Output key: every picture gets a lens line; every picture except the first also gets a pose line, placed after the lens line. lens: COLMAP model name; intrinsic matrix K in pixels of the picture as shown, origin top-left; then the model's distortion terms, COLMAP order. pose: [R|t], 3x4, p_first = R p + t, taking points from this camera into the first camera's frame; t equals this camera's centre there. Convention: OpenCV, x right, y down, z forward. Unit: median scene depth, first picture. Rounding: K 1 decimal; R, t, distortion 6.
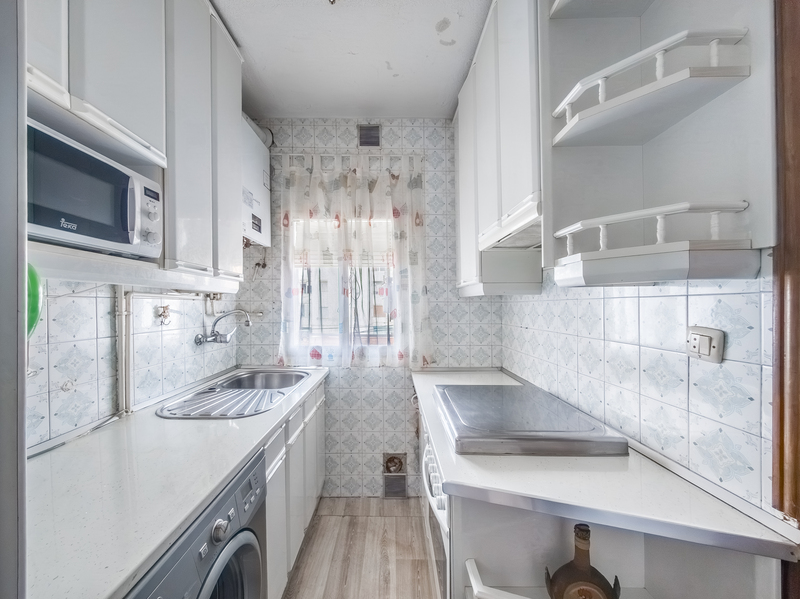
lens RADIAL K [[285.7, 0, 400.7], [0, 285.7, 311.7], [0, 0, 1]] dist [0.000654, 0.000046]
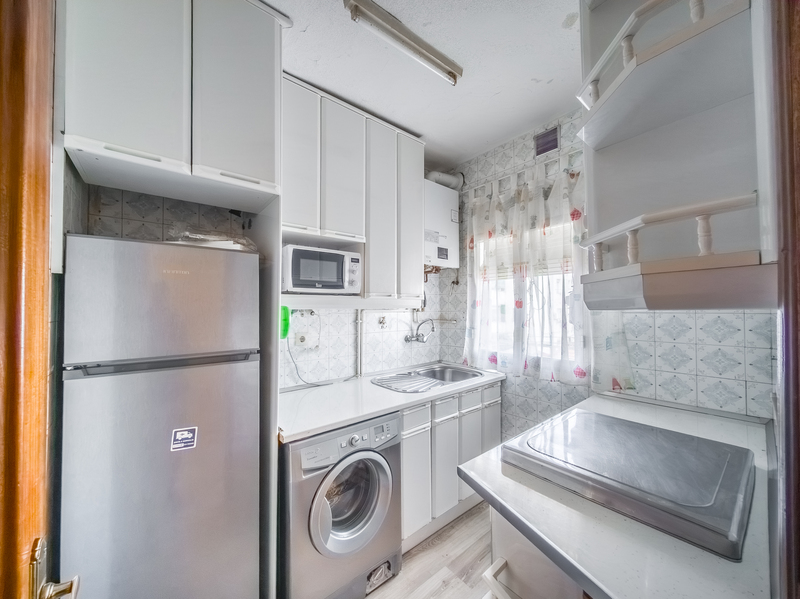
lens RADIAL K [[285.7, 0, 400.7], [0, 285.7, 311.7], [0, 0, 1]] dist [0.000654, 0.000046]
pose [[0.666081, 0.002562, -0.745875, 0.294772], [-0.011908, 0.999903, -0.007199, -0.024429], [0.745785, 0.013677, 0.666047, -0.011833]]
